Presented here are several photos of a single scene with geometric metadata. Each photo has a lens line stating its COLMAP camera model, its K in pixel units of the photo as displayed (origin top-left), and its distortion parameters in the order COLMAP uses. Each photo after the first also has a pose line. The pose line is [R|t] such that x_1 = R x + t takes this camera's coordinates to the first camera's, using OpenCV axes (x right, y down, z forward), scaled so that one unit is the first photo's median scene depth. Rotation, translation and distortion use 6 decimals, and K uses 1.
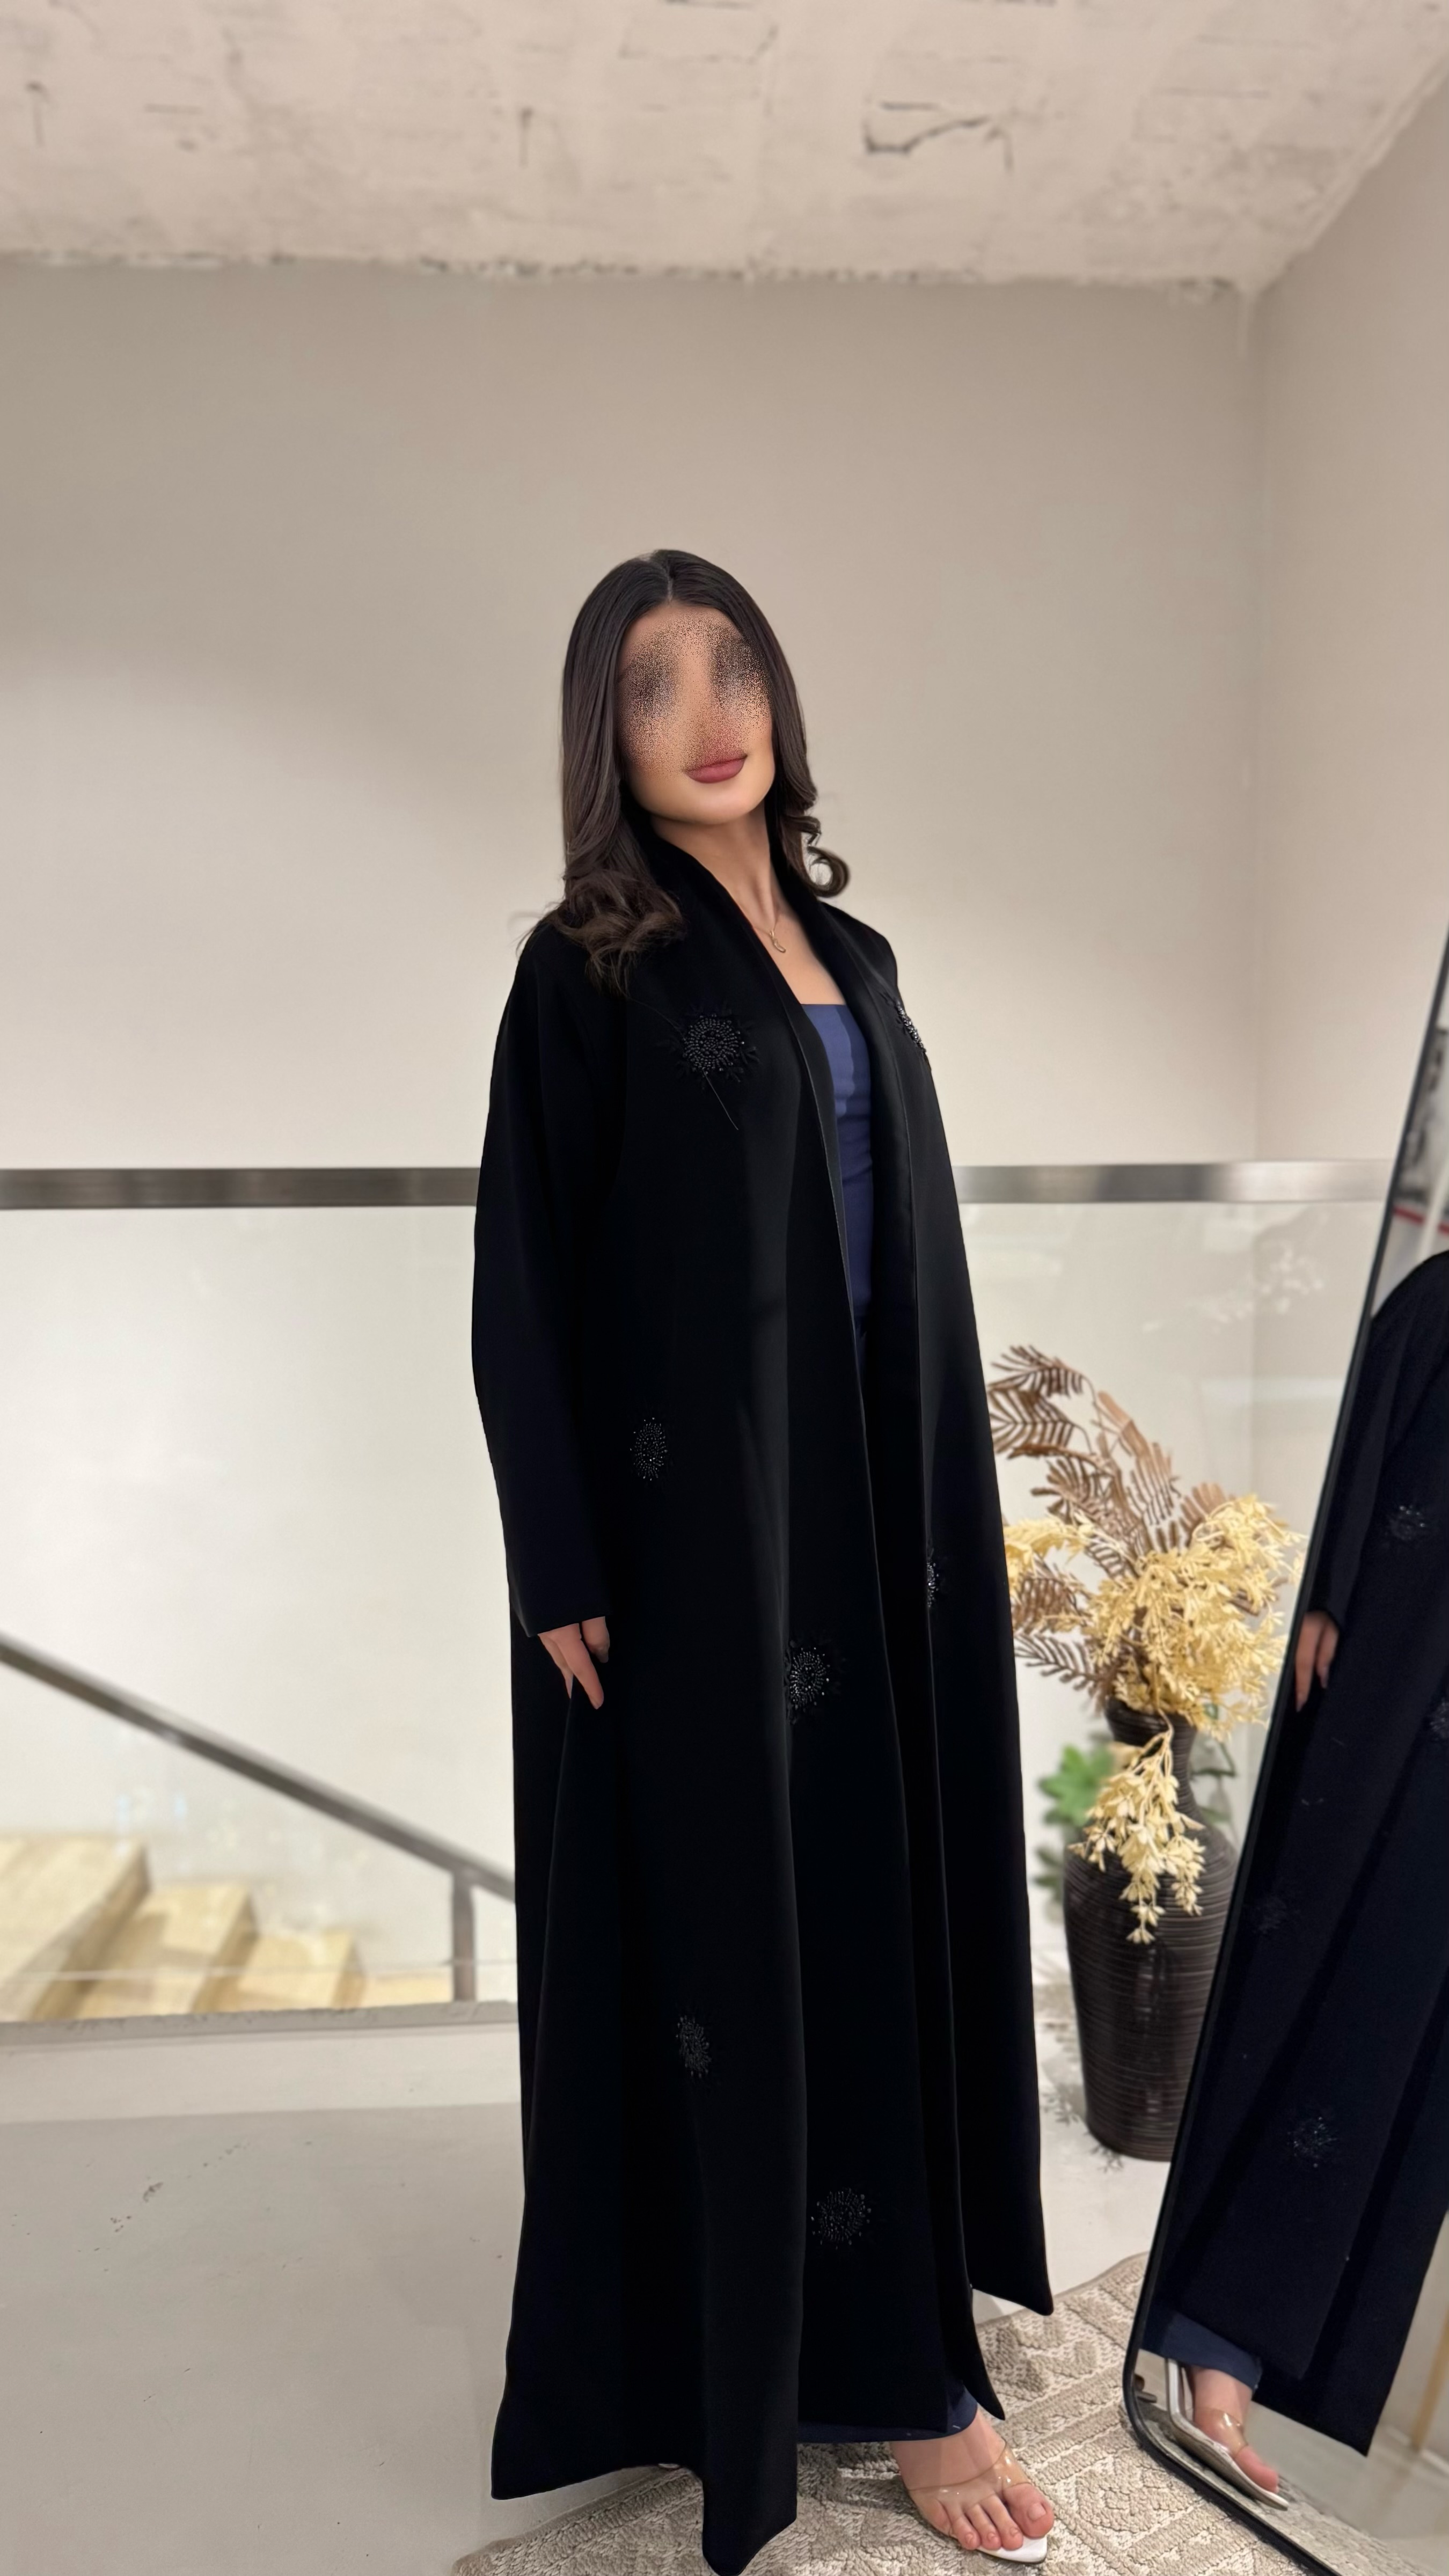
lens RADIAL K [[1810.0, 0, 726.7], [0, 1810.0, 1282.3], [0, 0, 1]] dist [0.010022, -0.013729]
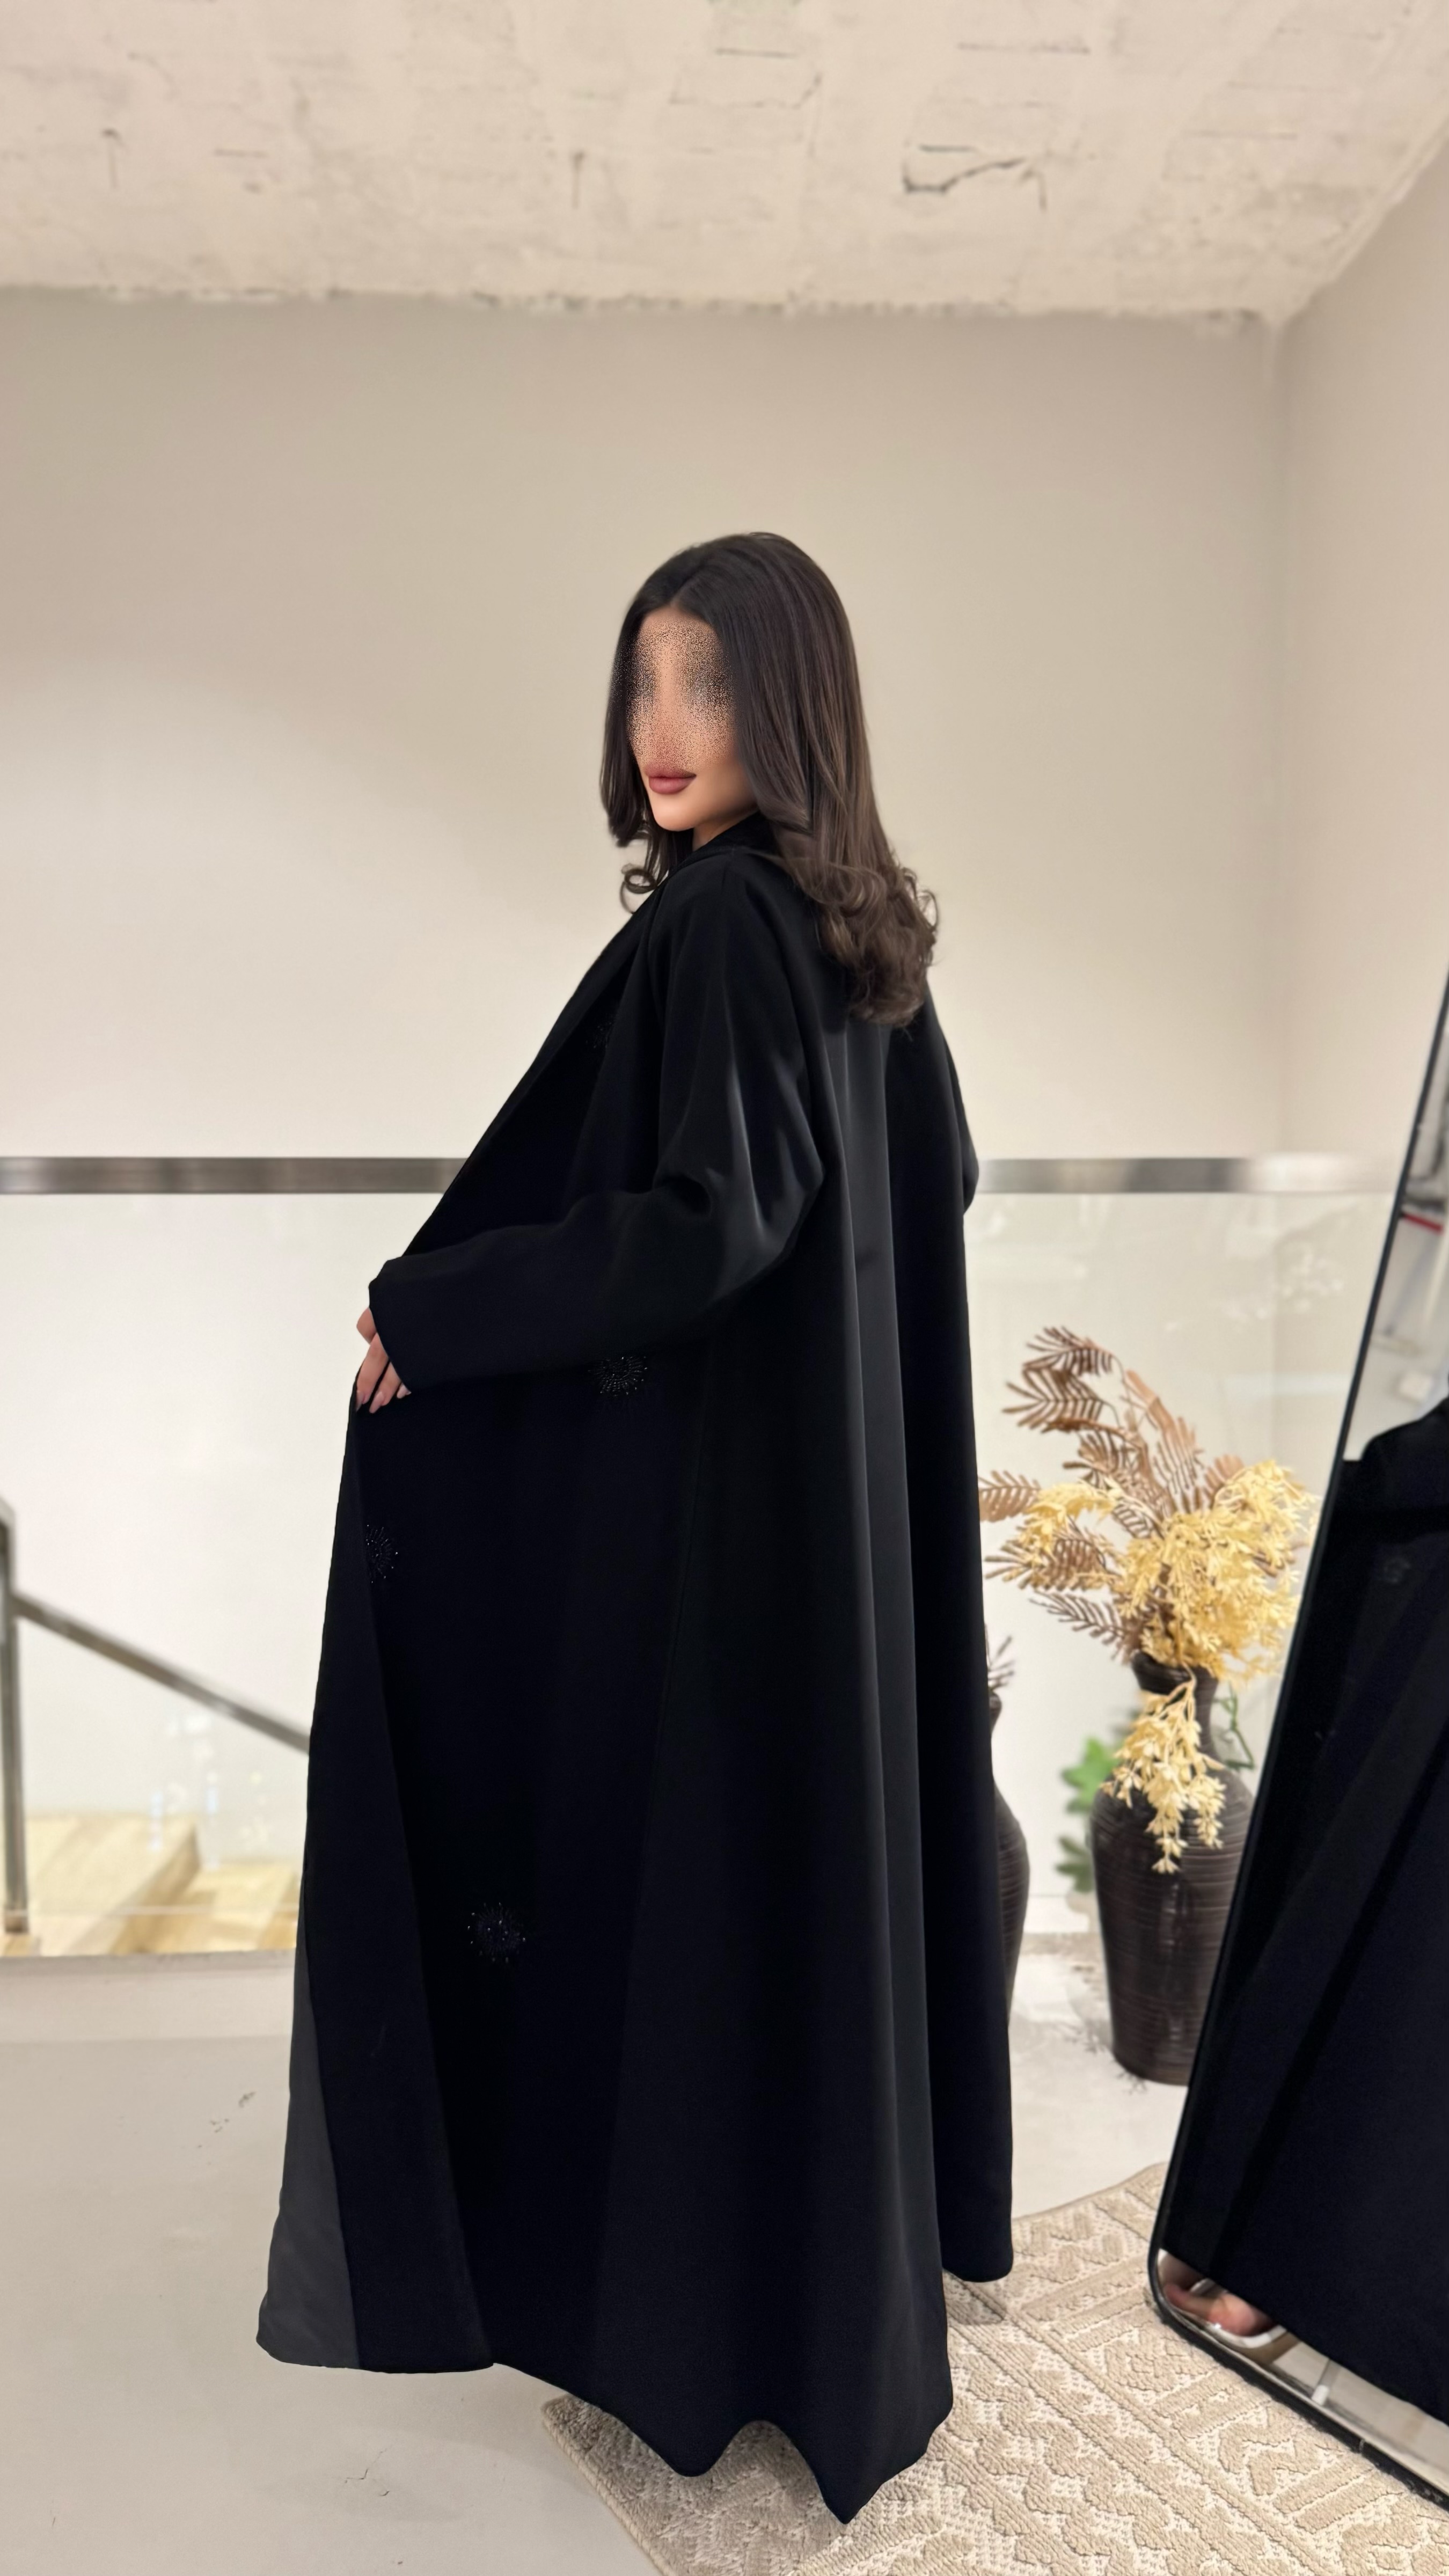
lens RADIAL K [[1804.2, 0, 722.2], [0, 1804.2, 1294.5], [0, 0, 1]] dist [0.015689, -0.020528]
pose [[0.999891, 0.005762, -0.013606, -0.018537], [-0.005790, 0.999981, -0.002006, 0.018907], [0.013594, 0.002085, 0.999905, -0.066384]]
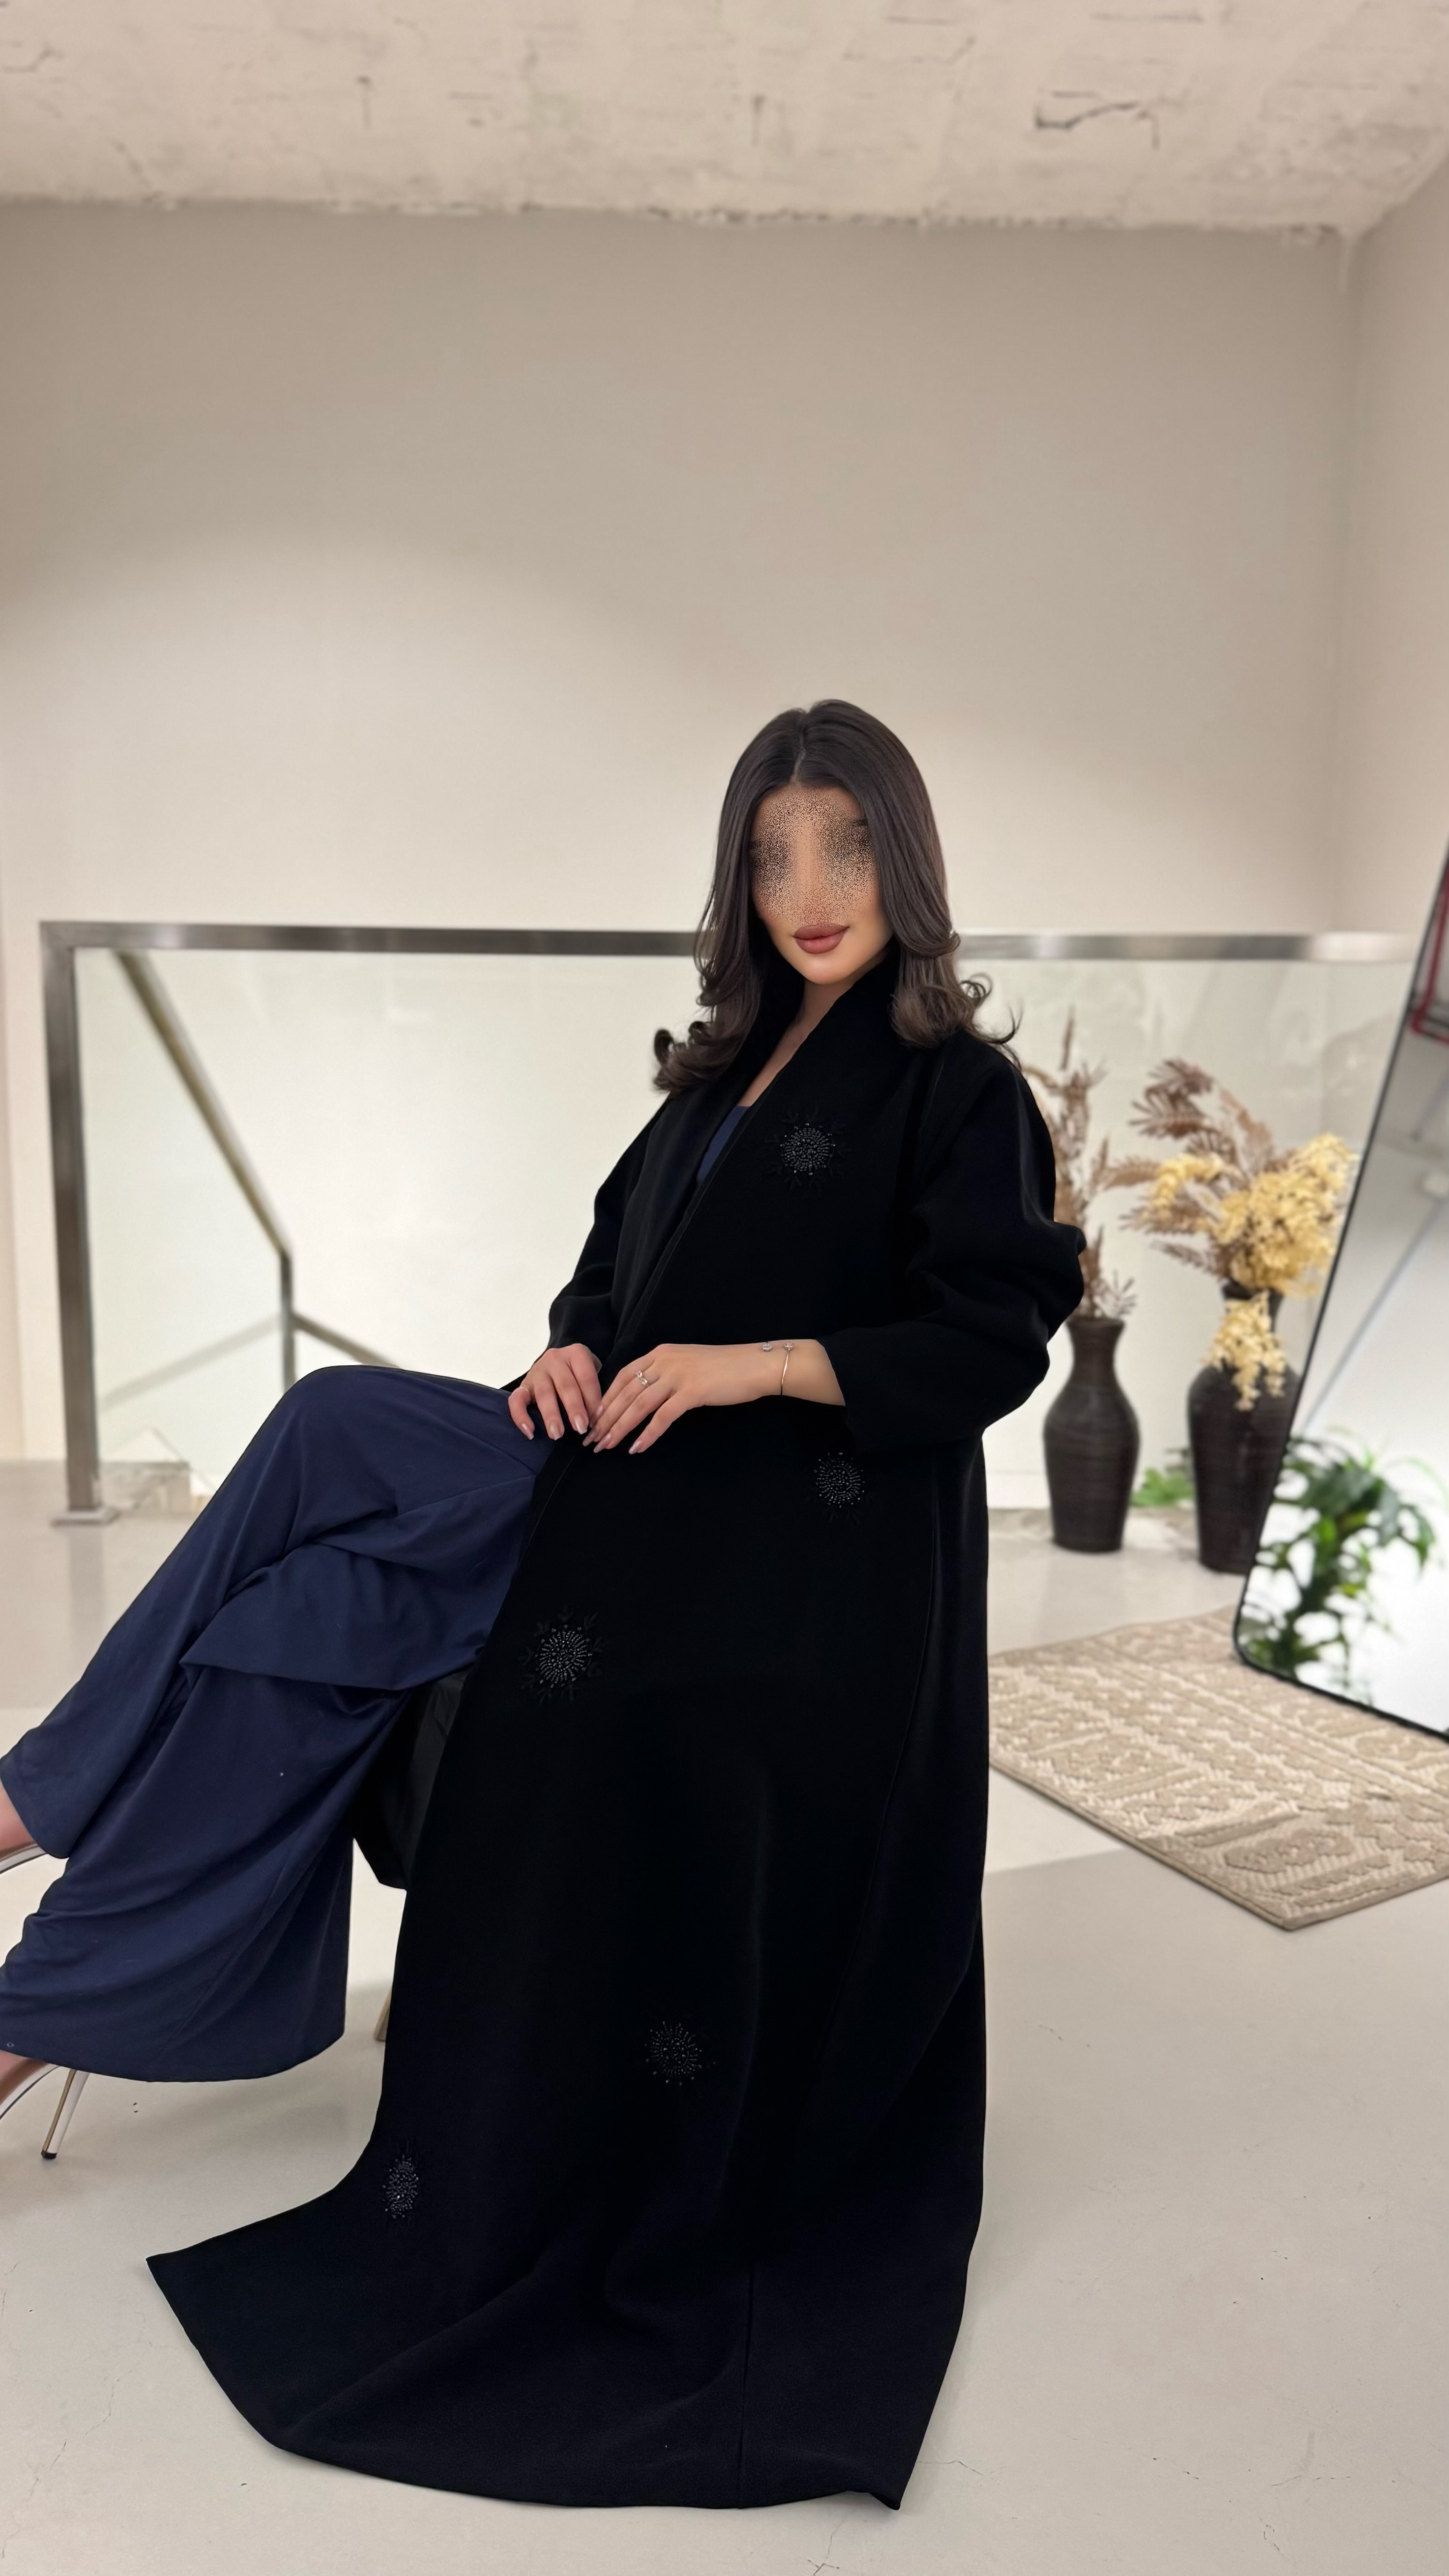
lens RADIAL K [[1783.5, 0, 719.6], [0, 1783.5, 1277.4], [0, 0, 1]] dist [0.058556, -0.067447]
pose [[0.999382, 0.020052, -0.028869, -0.156860], [-0.018174, 0.997791, 0.063901, 0.124132], [0.030087, -0.063337, 0.997539, -0.476672]]
